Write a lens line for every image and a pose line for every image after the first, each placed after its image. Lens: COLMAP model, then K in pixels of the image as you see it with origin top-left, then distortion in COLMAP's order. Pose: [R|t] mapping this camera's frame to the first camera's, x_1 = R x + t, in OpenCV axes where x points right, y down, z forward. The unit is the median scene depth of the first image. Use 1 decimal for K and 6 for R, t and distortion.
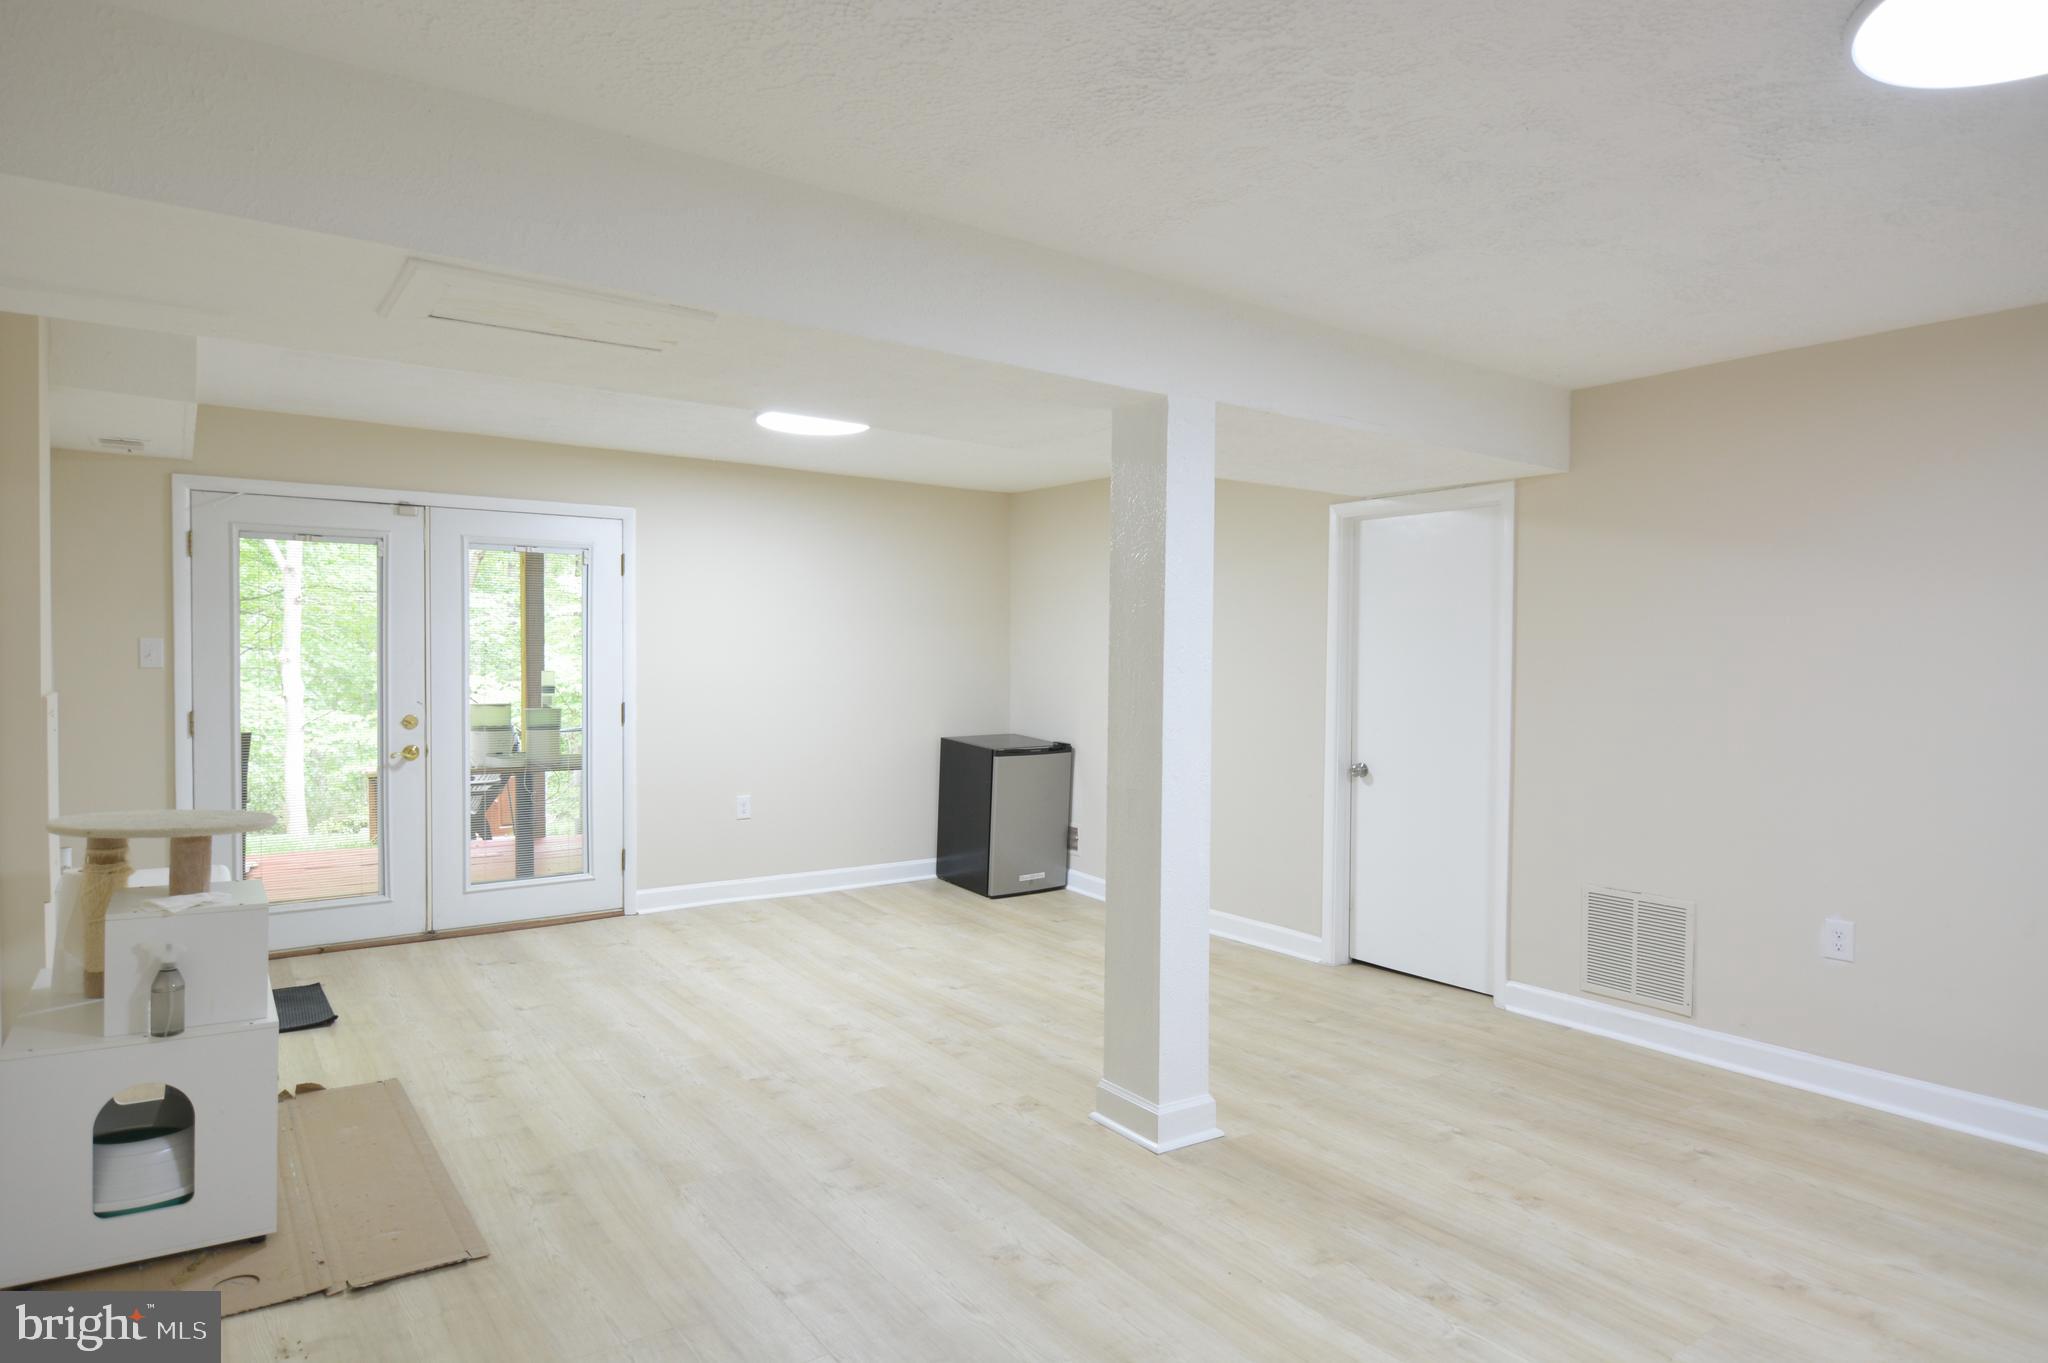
lens RADIAL K [[1164.0, 0, 1017.5], [0, 1164.0, 684.3], [0, 0, 1]] dist [0.001263, -0.016853]
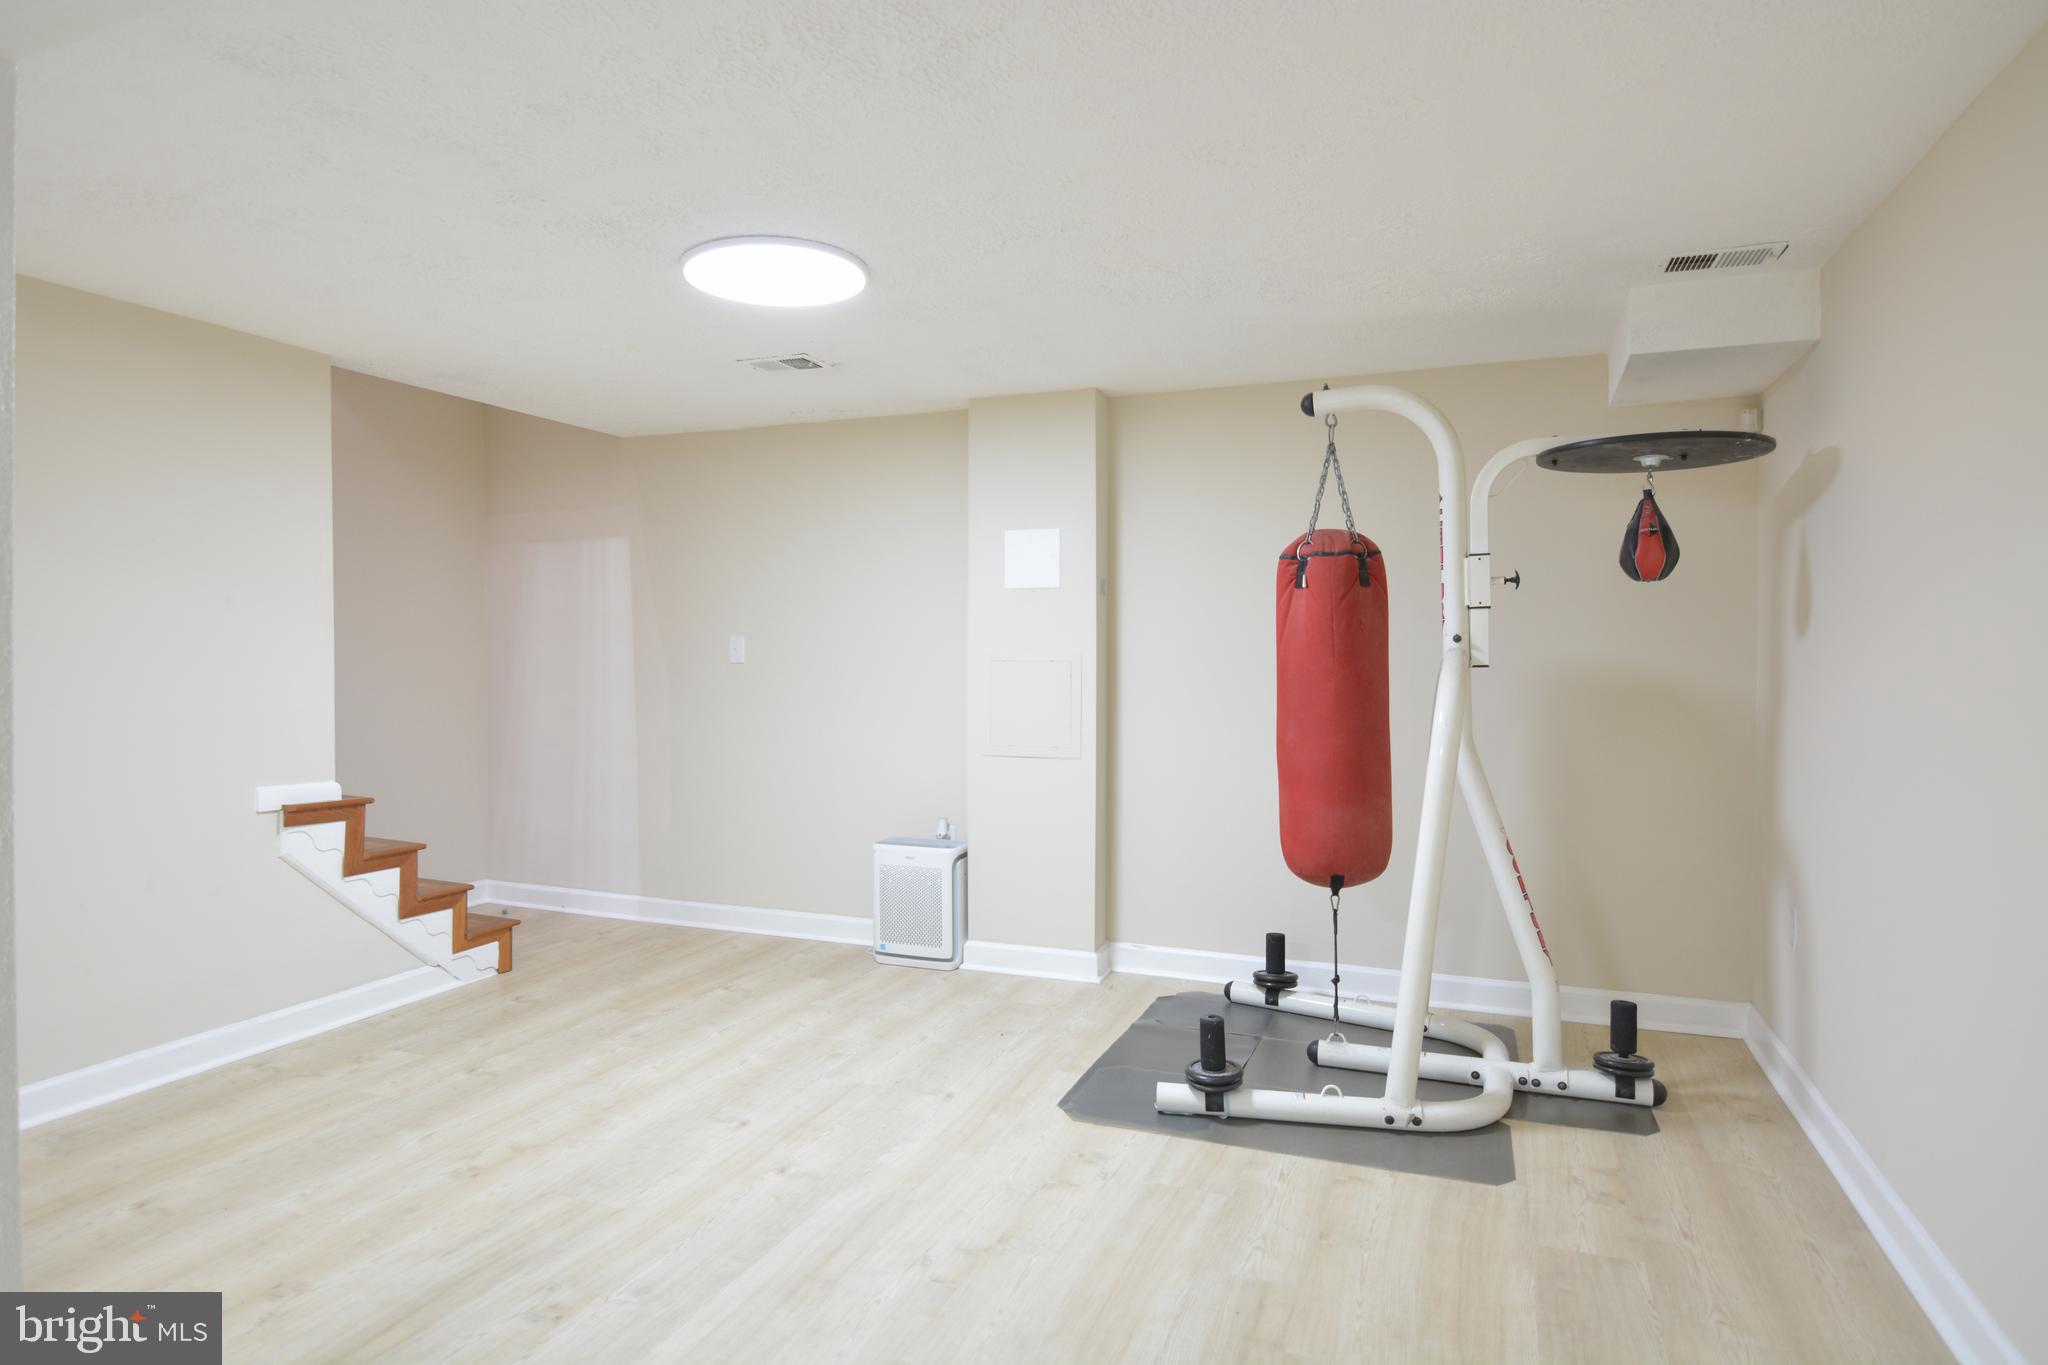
lens RADIAL K [[1148.3, 0, 1013.5], [0, 1148.3, 679.9], [0, 0, 1]] dist [-0.007063, -0.002689]
pose [[-0.531530, -0.028424, 0.846563, -0.399460], [0.015999, 0.998922, 0.043584, -0.011727], [-0.846889, 0.036710, -0.530502, 0.769000]]
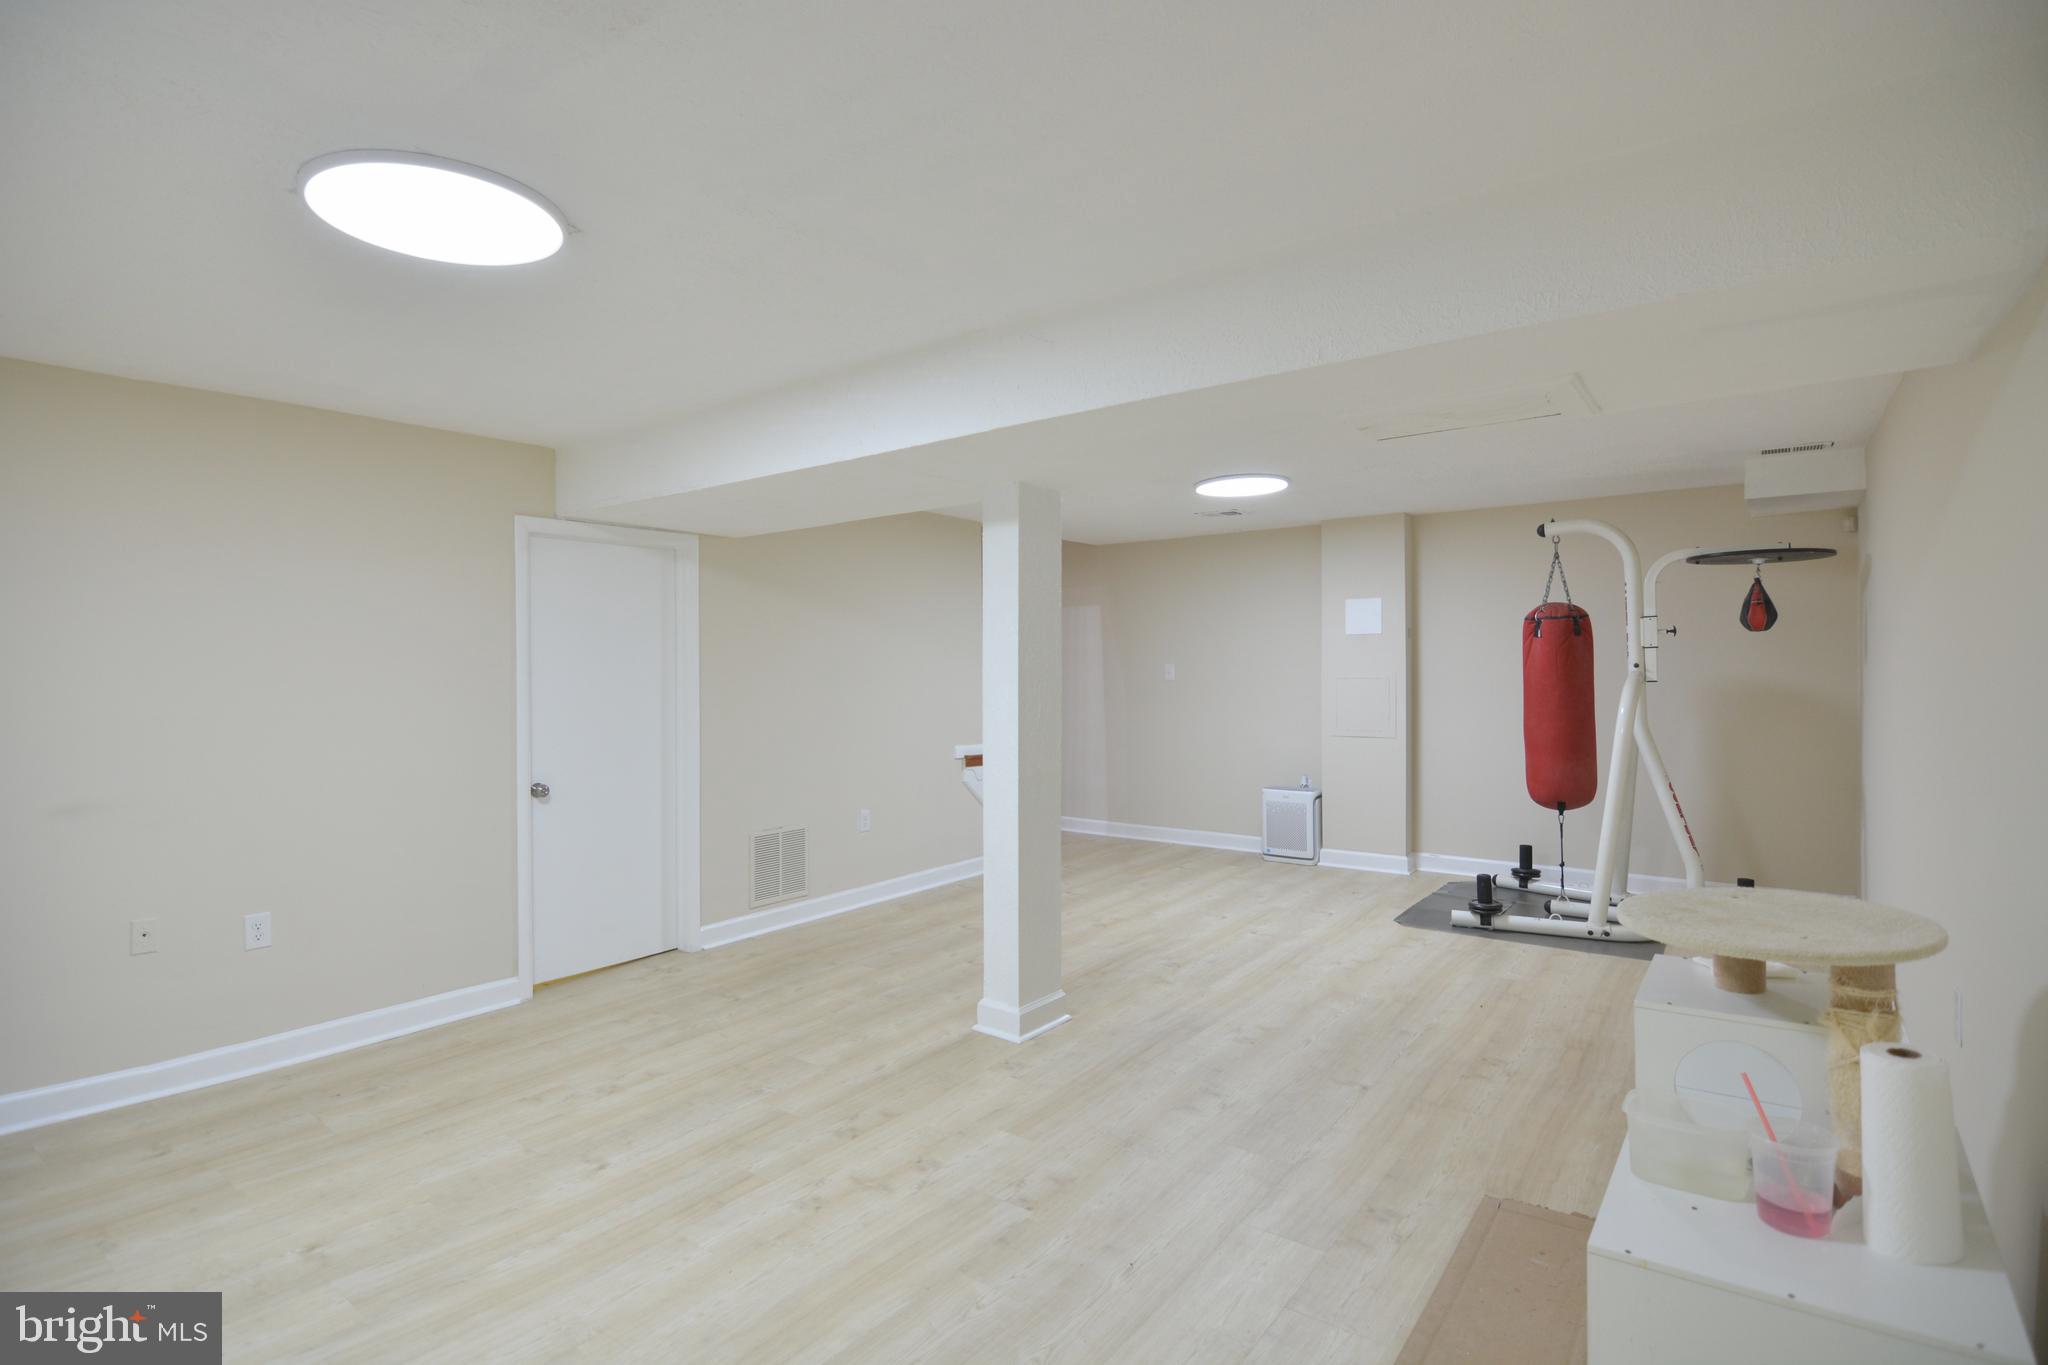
lens RADIAL K [[991.4, 0, 1015.7], [0, 991.4, 680.0], [0, 0, 1]] dist [-0.006806, -0.009760]
pose [[-0.287276, -0.018383, 0.957671, -0.872563], [0.030217, 0.999144, 0.028243, -0.043582], [-0.957371, 0.037052, -0.286475, 1.194150]]
